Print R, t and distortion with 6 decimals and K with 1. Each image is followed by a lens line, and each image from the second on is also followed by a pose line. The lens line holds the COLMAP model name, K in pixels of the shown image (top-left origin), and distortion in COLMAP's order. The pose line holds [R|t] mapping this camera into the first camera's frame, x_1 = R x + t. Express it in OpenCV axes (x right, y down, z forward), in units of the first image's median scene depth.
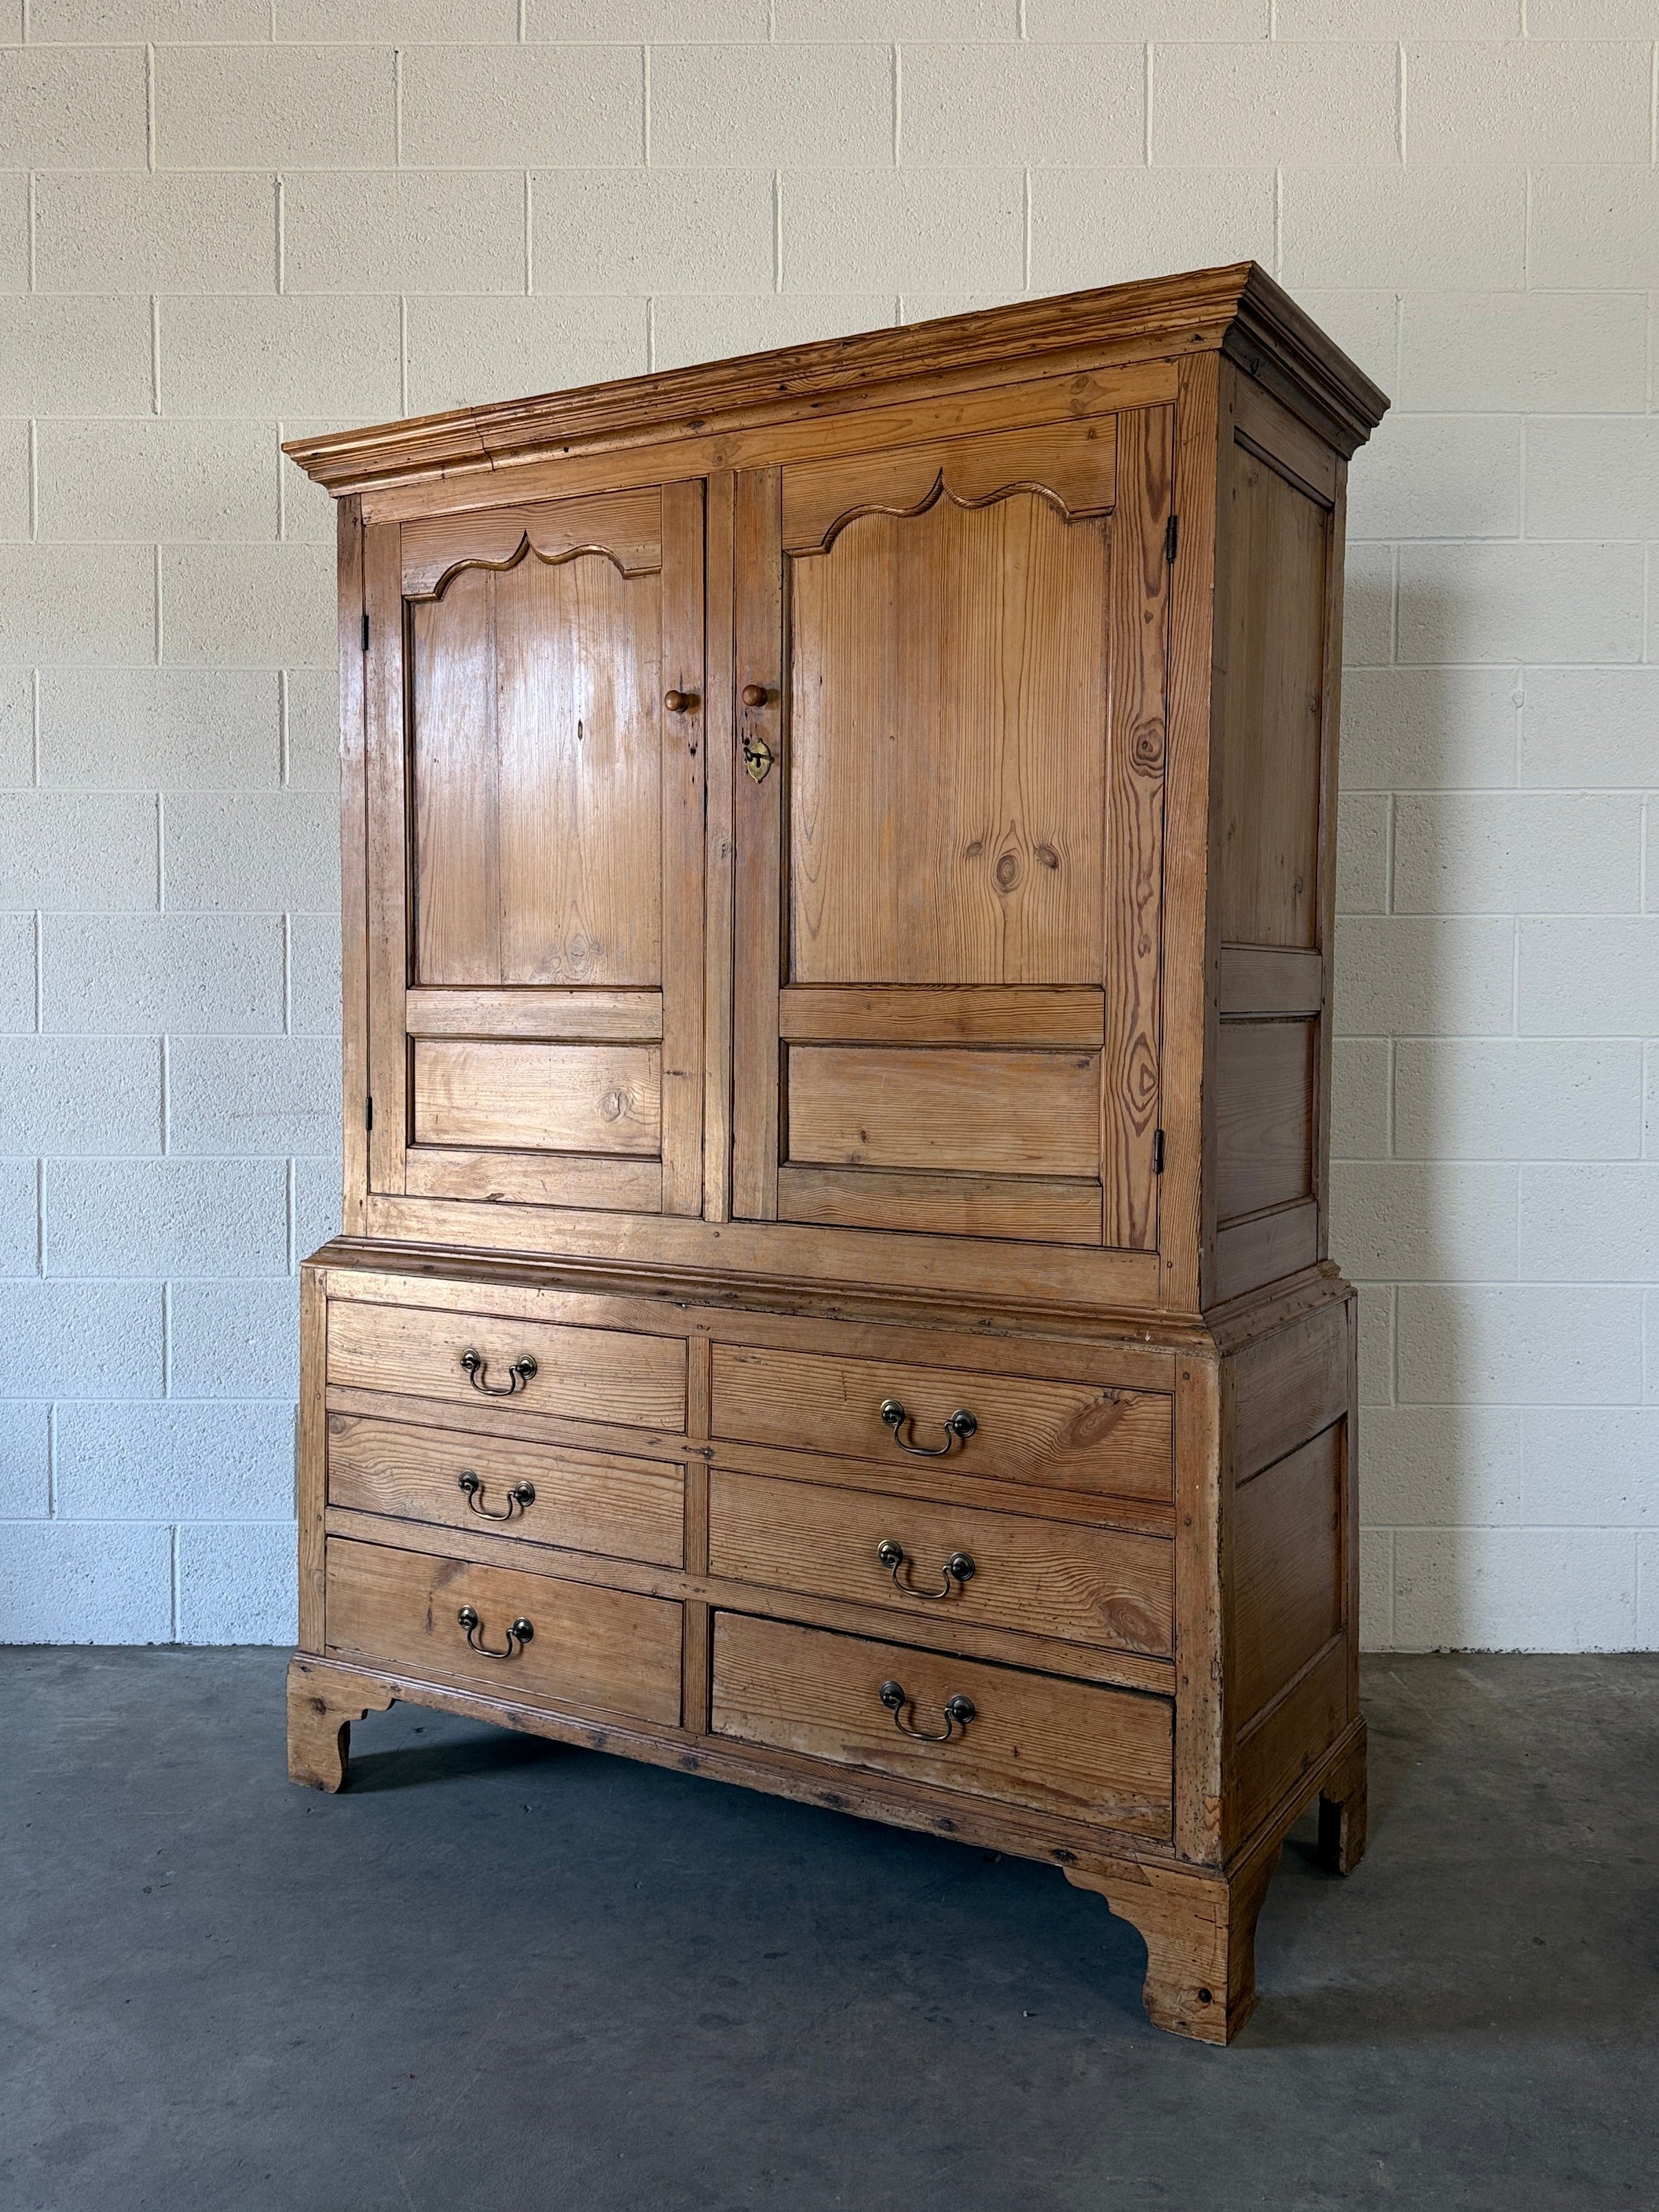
lens RADIAL K [[1979.2, 0, 857.6], [0, 1979.2, 1039.3], [0, 0, 1]] dist [0.010644, -0.019876]
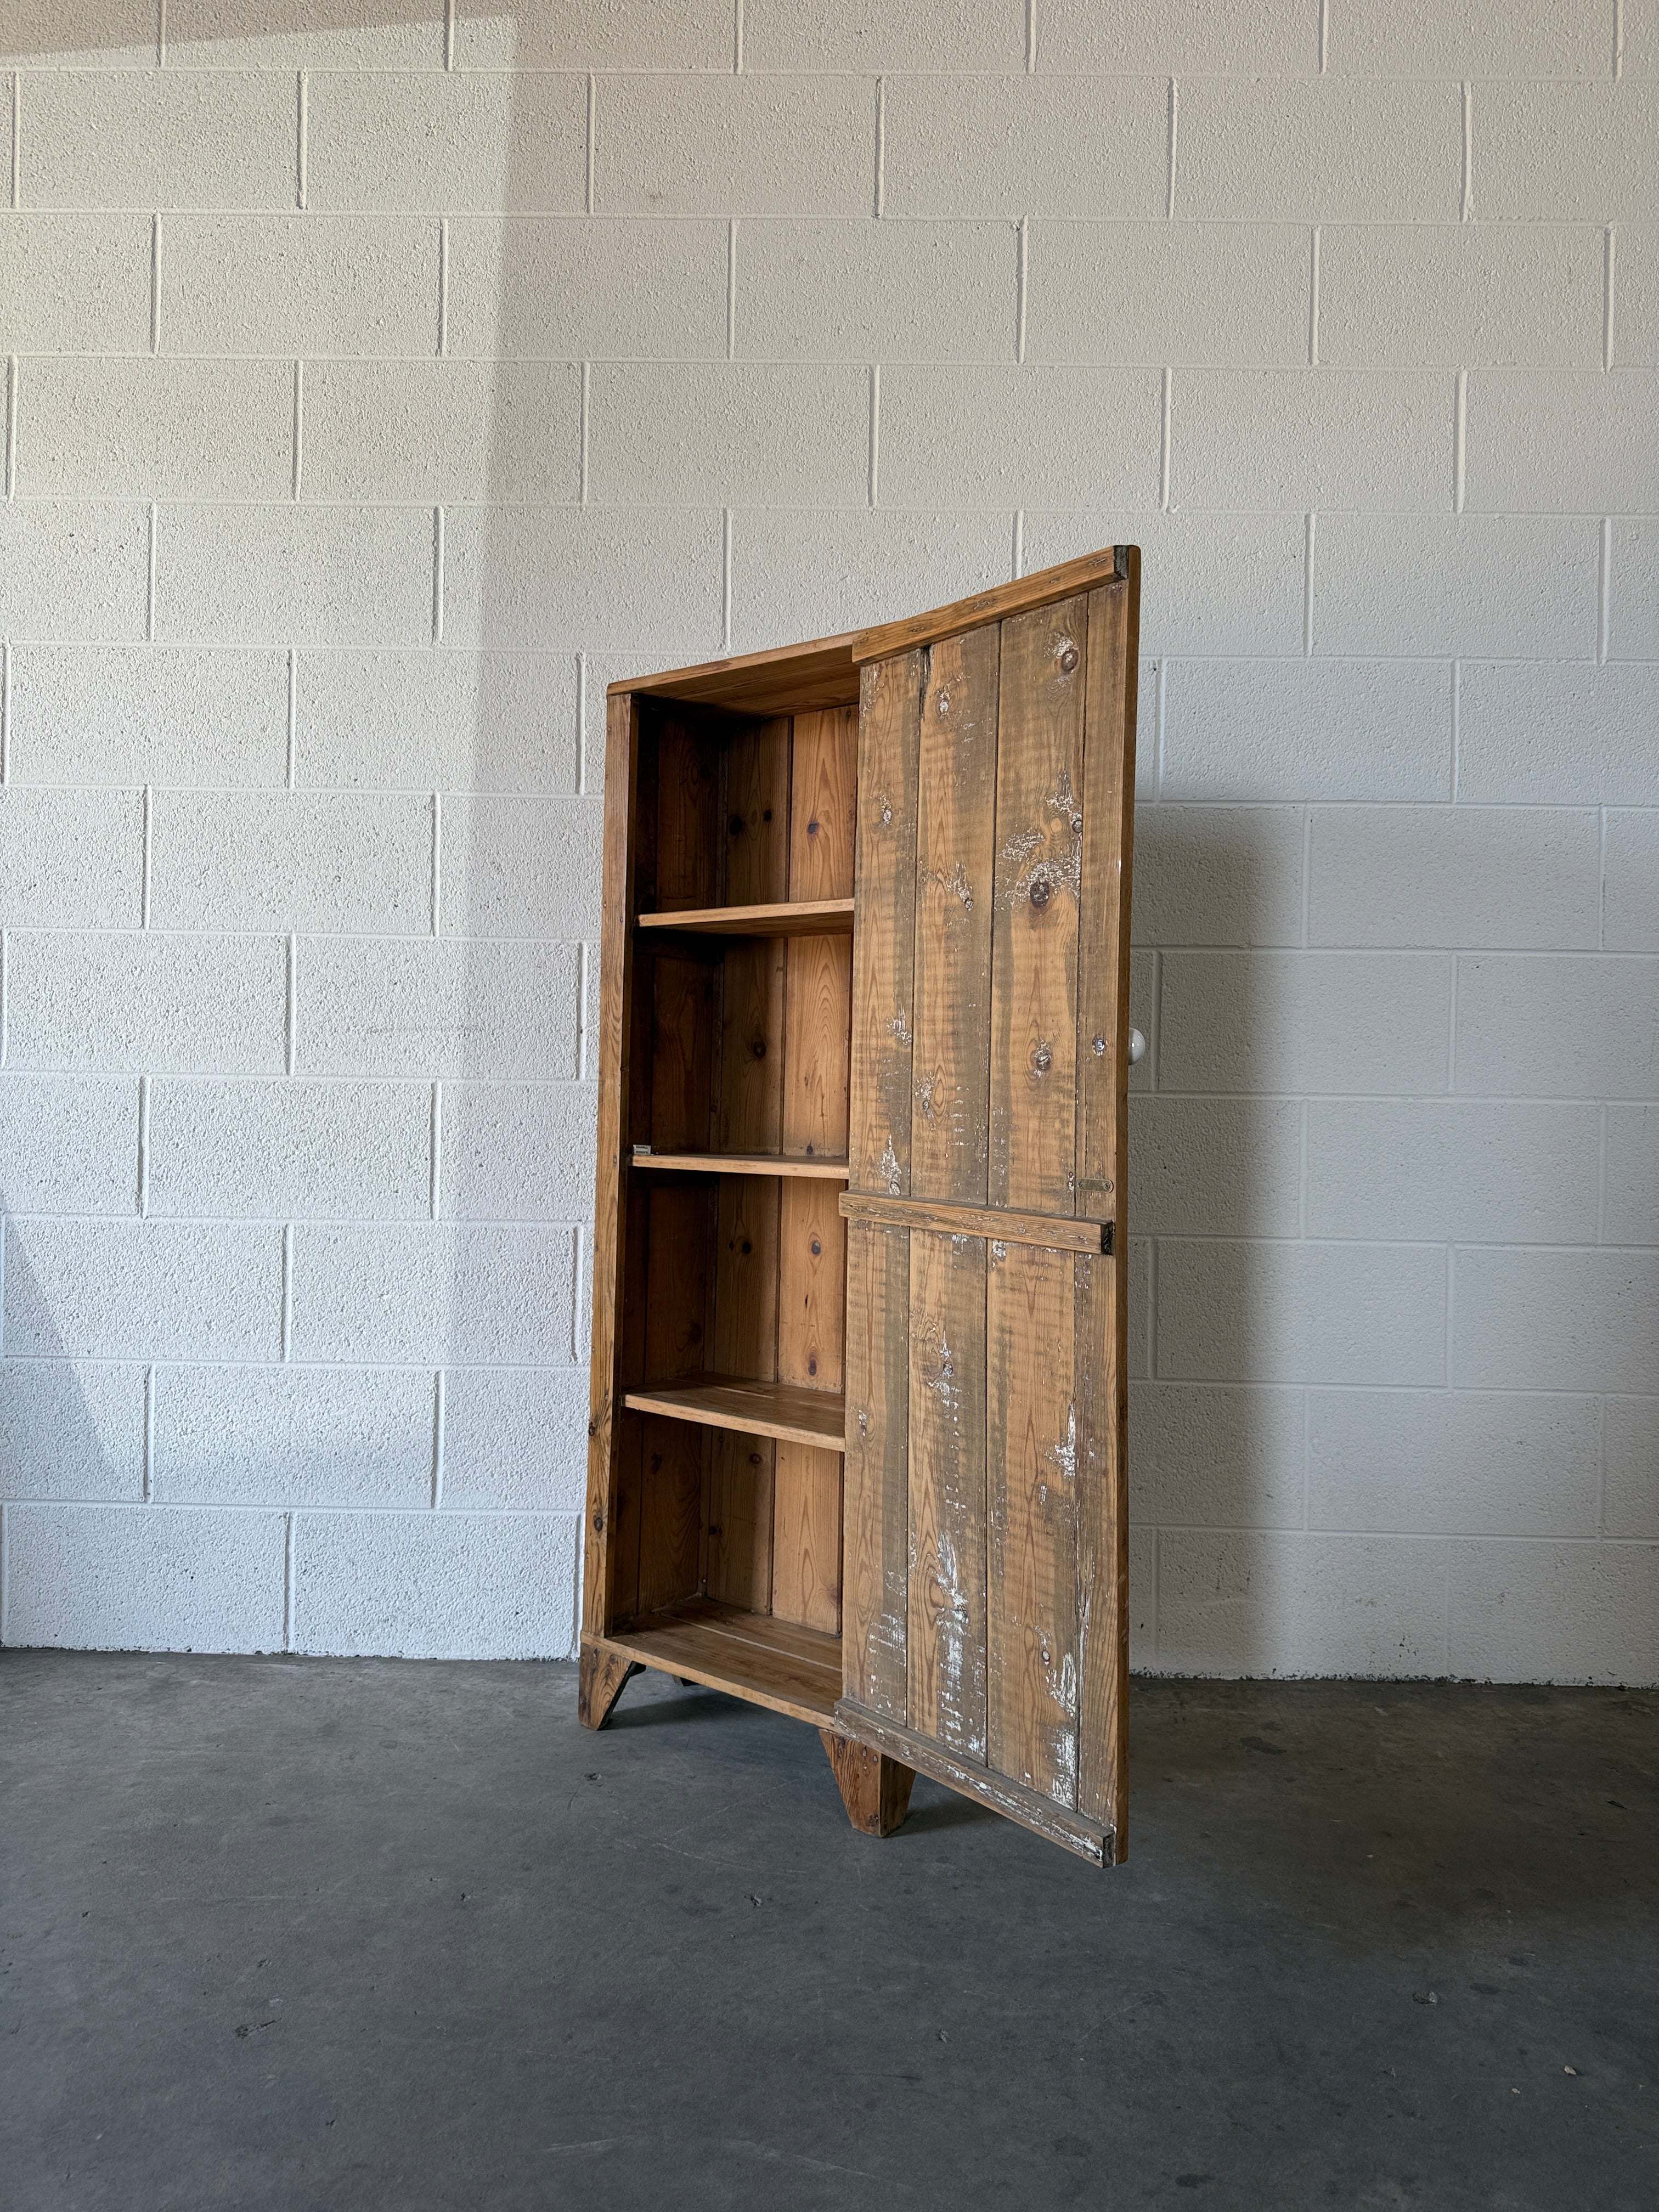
lens RADIAL K [[1577.7, 0, 828.3], [0, 1577.7, 1105.6], [0, 0, 1]] dist [0.013486, -0.021130]
pose [[0.999842, 0.016169, -0.007332, -0.132469], [-0.016333, 0.999604, -0.022900, 0.097670], [0.006959, 0.023017, 0.999711, 0.378673]]
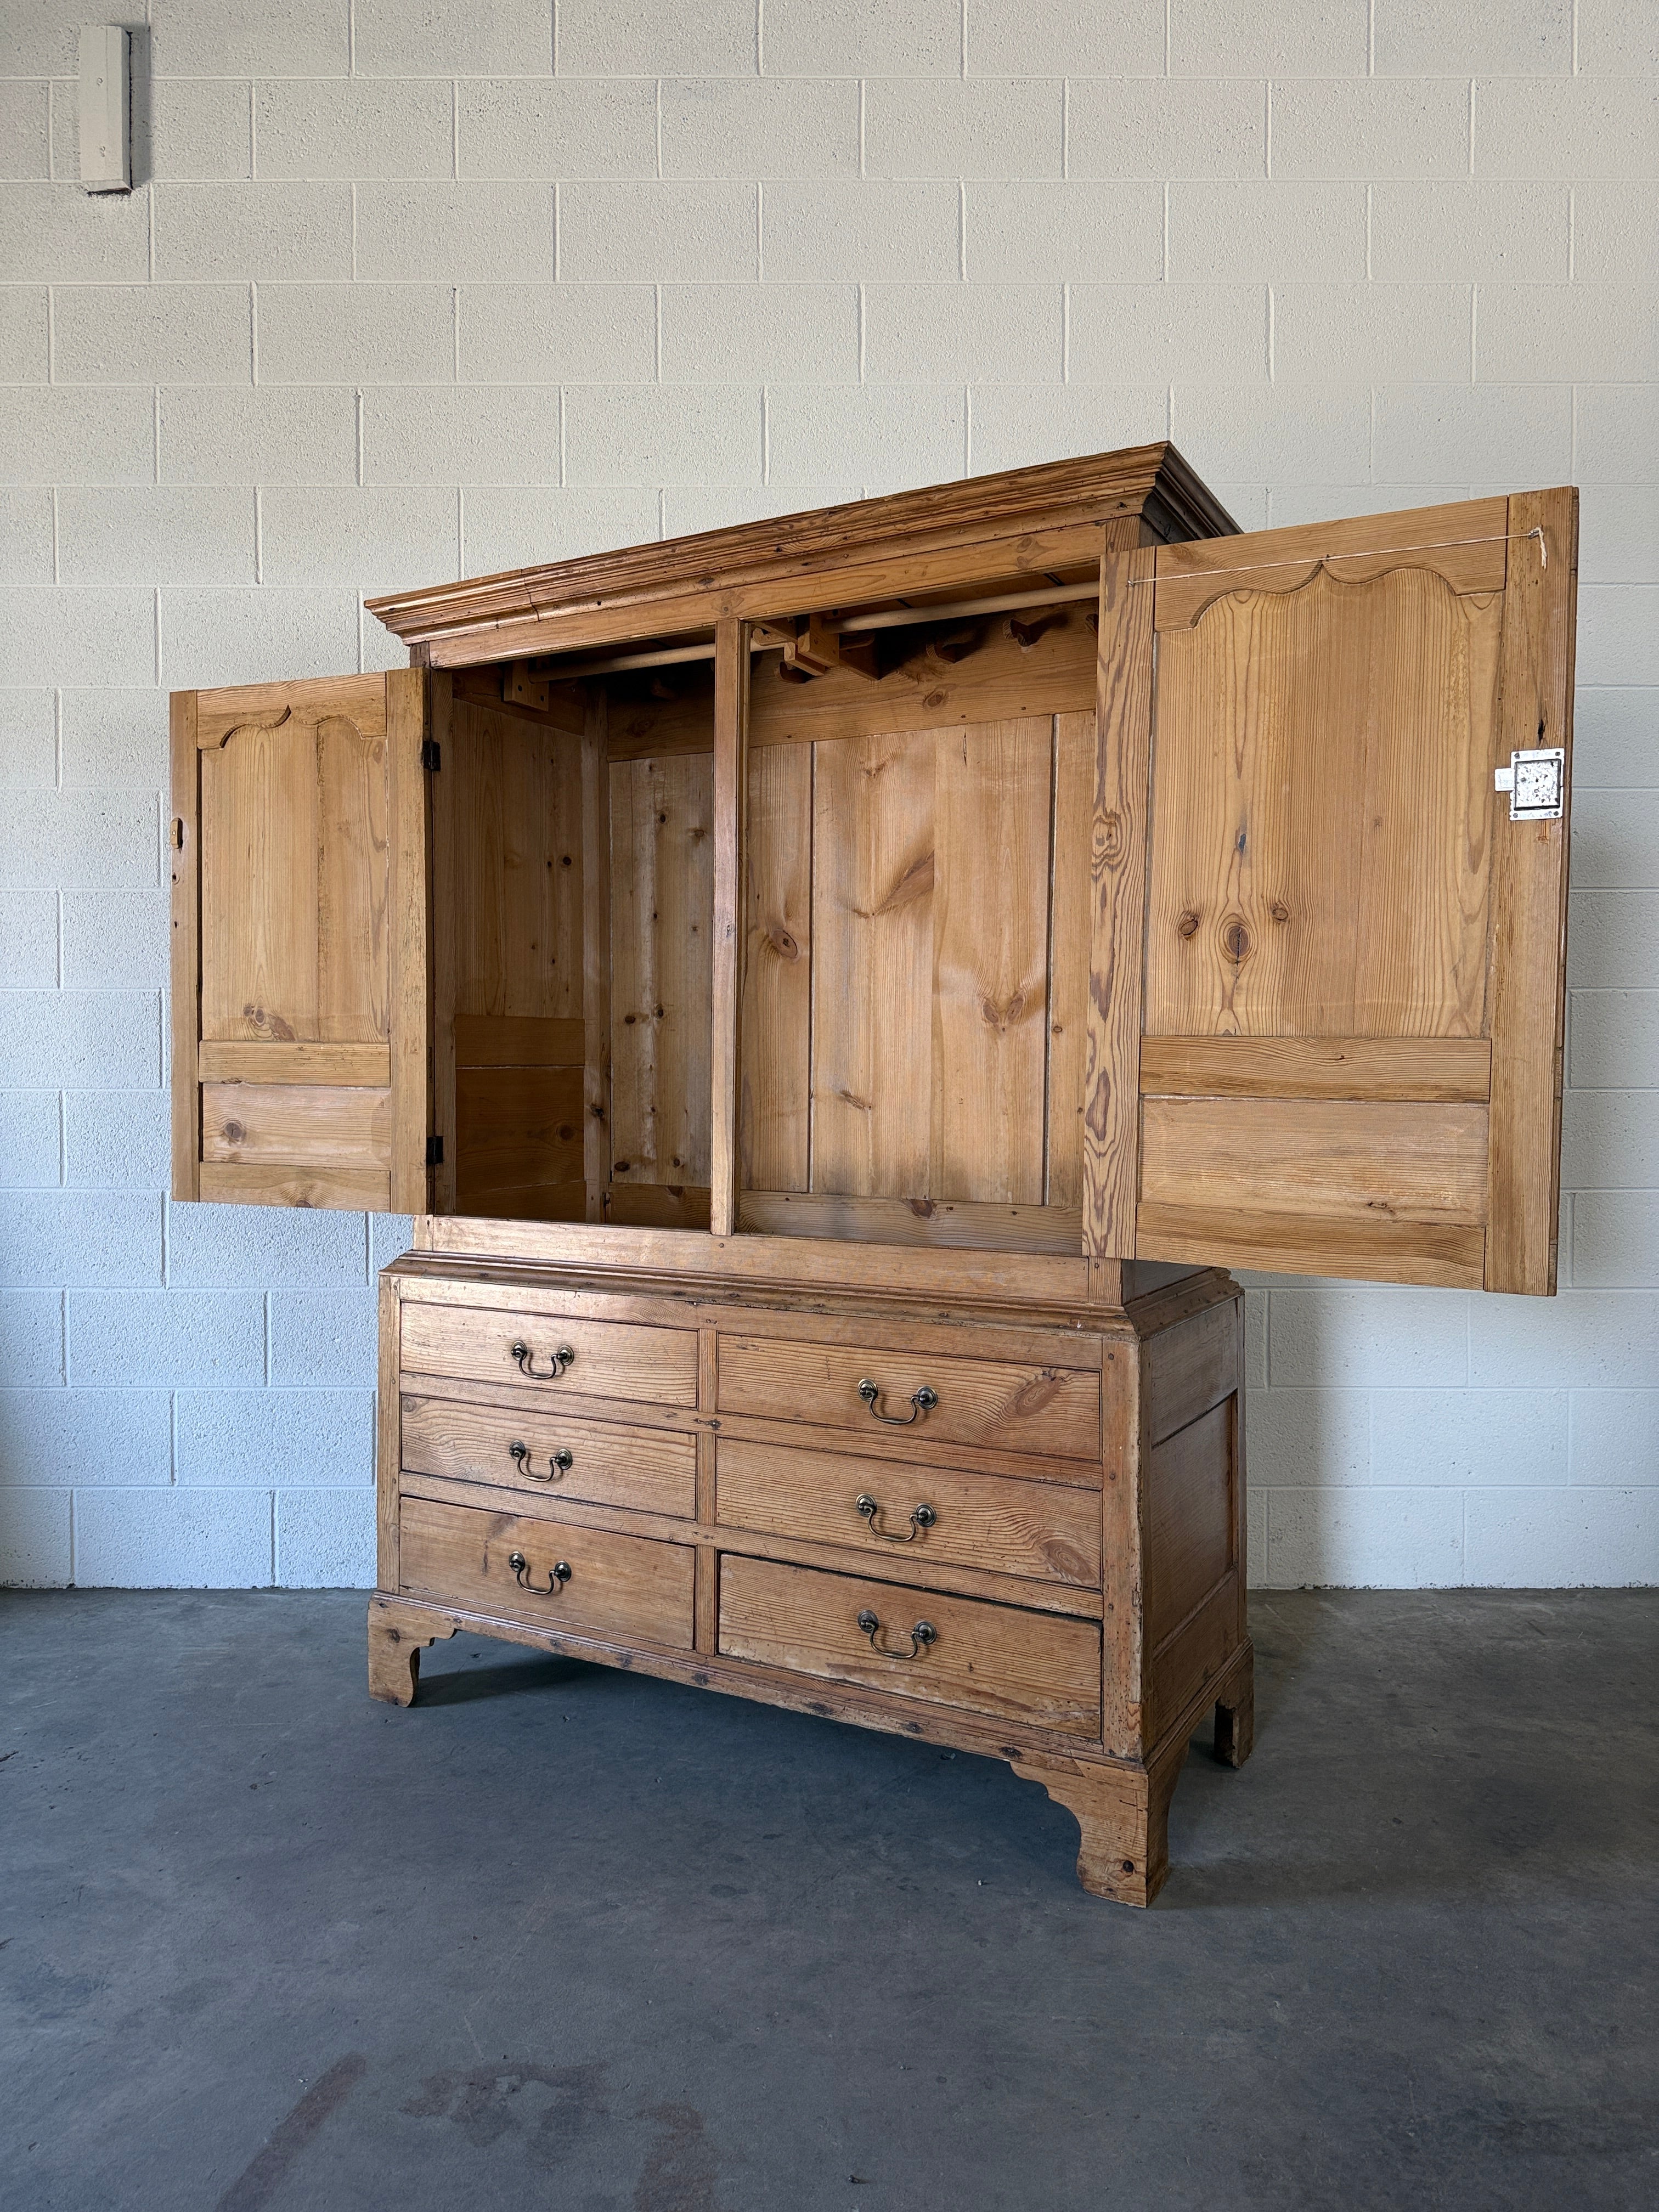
lens RADIAL K [[1577.7, 0, 832.2], [0, 1577.7, 1103.6], [0, 0, 1]] dist [0.013486, -0.021130]
pose [[0.999941, -0.002018, 0.010667, -0.011652], [0.002071, 0.999985, -0.005011, 0.014084], [-0.010657, 0.005032, 0.999931, 0.022215]]
